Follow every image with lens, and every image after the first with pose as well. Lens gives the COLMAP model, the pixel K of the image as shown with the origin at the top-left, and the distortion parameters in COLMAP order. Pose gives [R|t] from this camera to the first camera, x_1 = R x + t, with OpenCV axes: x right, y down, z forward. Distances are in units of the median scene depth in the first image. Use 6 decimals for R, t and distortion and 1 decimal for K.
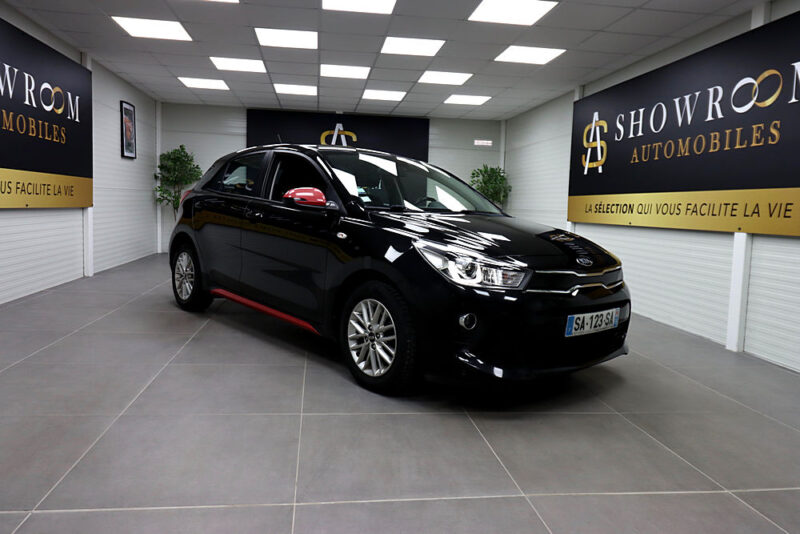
lens RADIAL K [[569.6, 0, 396.2], [0, 569.6, 264.7], [0, 0, 1]] dist [0.013804, -0.009547]
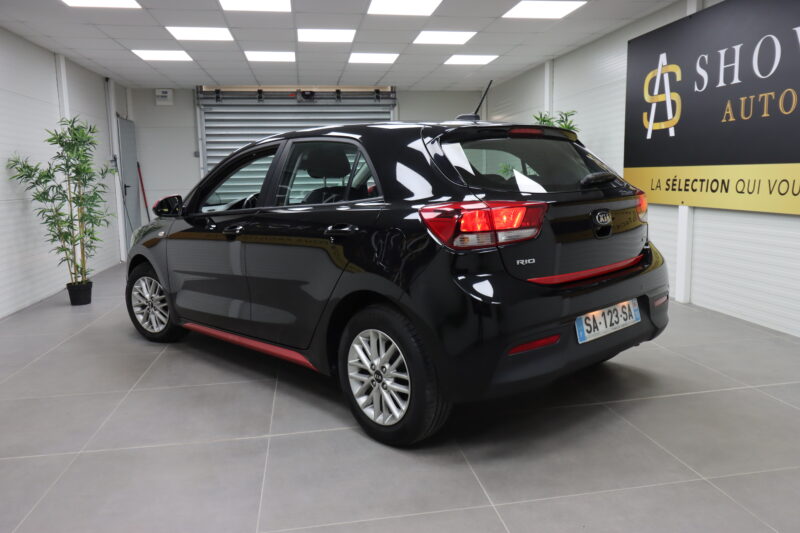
lens RADIAL K [[623.7, 0, 396.7], [0, 623.7, 260.9], [0, 0, 1]] dist [0.015393, -0.006782]
pose [[0.998529, -0.054195, -0.001848, -0.009534], [0.054226, 0.997774, 0.038811, -0.064929], [-0.000260, -0.038854, 0.999245, 0.232281]]
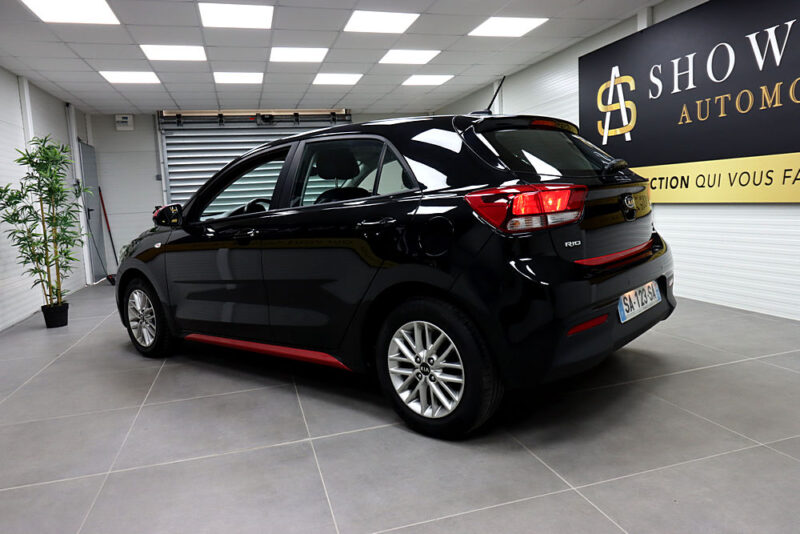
lens RADIAL K [[569.6, 0, 398.2], [0, 569.6, 261.4], [0, 0, 1]] dist [0.013804, -0.009547]
pose [[0.988676, -0.098591, 0.113137, -0.099232], [0.096964, 0.995091, 0.019811, -0.047997], [-0.114535, -0.008616, 0.993382, 0.288482]]
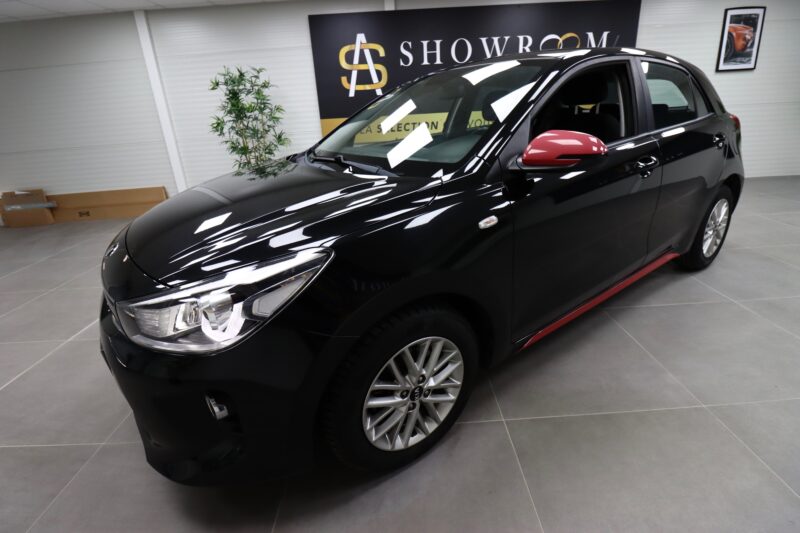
lens RADIAL K [[368.0, 0, 398.0], [0, 368.0, 265.7], [0, 0, 1]] dist [-0.008576, -0.005880]
pose [[0.126809, -0.402942, 0.906398, -0.569135], [0.154588, 0.910637, 0.383200, -0.161714], [-0.979807, 0.091525, 0.177768, 1.107023]]
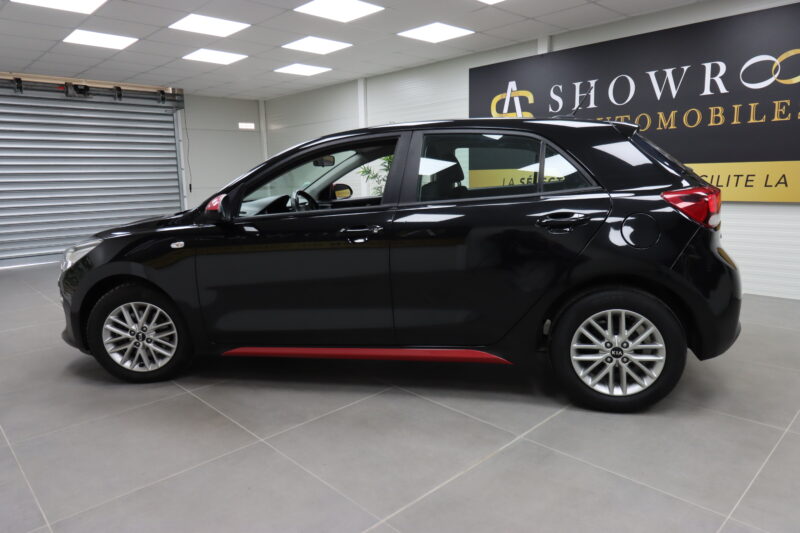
lens RADIAL K [[529.9, 0, 396.1], [0, 529.9, 261.9], [0, 0, 1]] dist [0.011305, -0.012187]
pose [[0.818025, -0.144471, 0.556744, -0.460363], [0.106399, 0.989245, 0.100370, -0.100182], [-0.565256, -0.022868, 0.824598, 0.474690]]
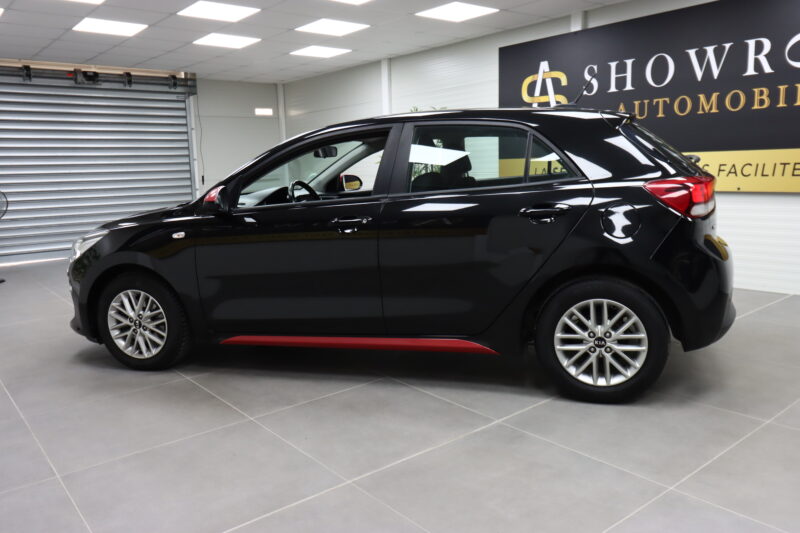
lens RADIAL K [[623.7, 0, 394.1], [0, 623.7, 262.9], [0, 0, 1]] dist [0.015393, -0.006782]
pose [[0.861686, -0.135685, 0.488965, -0.469581], [0.106861, 0.990501, 0.086541, -0.089764], [-0.496063, -0.022320, 0.868000, 0.355884]]
